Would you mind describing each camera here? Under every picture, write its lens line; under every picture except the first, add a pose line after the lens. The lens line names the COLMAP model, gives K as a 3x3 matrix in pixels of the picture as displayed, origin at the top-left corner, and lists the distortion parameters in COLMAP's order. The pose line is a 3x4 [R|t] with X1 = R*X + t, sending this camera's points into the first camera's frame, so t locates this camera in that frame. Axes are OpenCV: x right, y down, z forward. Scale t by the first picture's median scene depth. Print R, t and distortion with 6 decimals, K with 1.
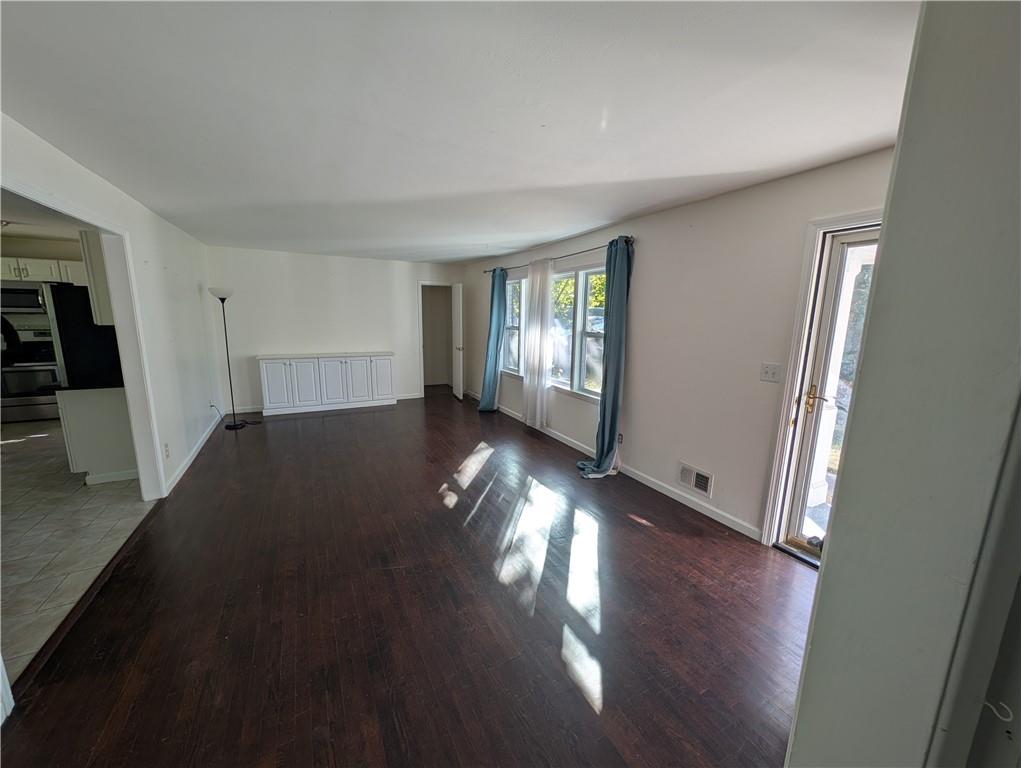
lens RADIAL K [[381.0, 0, 510.5], [0, 381.0, 384.0], [0, 0, 1]] dist [0.000277, -0.000063]
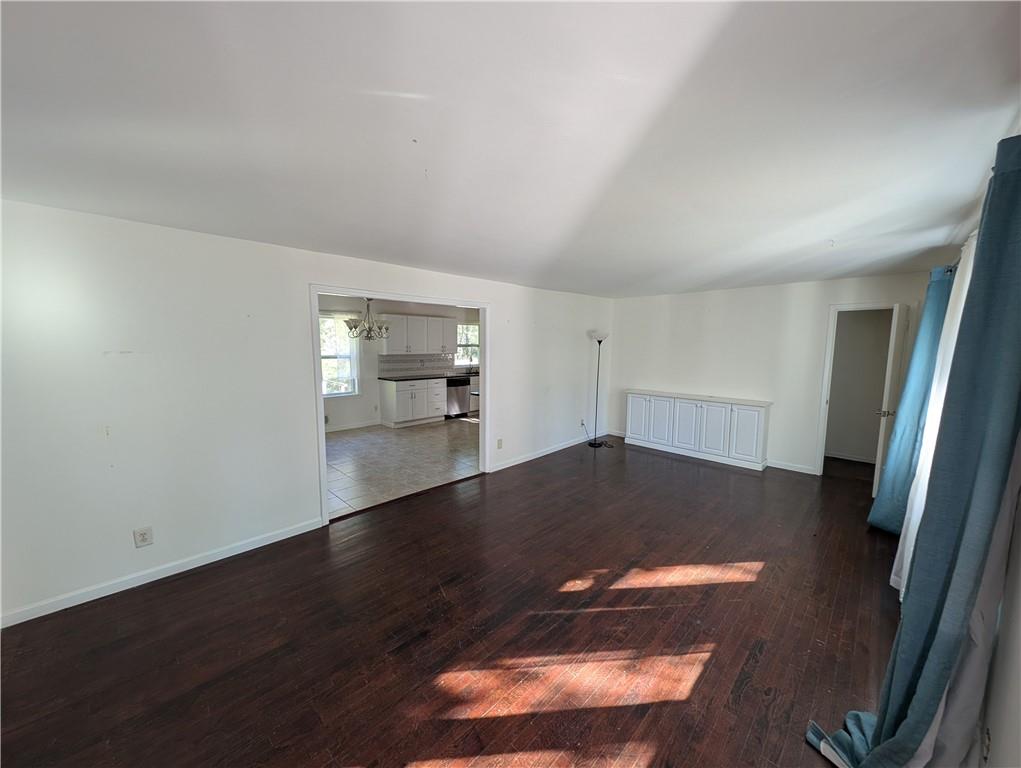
lens RADIAL K [[381.0, 0, 510.5], [0, 381.0, 384.0], [0, 0, 1]] dist [0.000277, -0.000063]
pose [[0.291337, 0.085850, -0.952761, 0.318407], [-0.168914, 0.984932, 0.037098, -0.073713], [0.941590, 0.150127, 0.301448, 0.330287]]
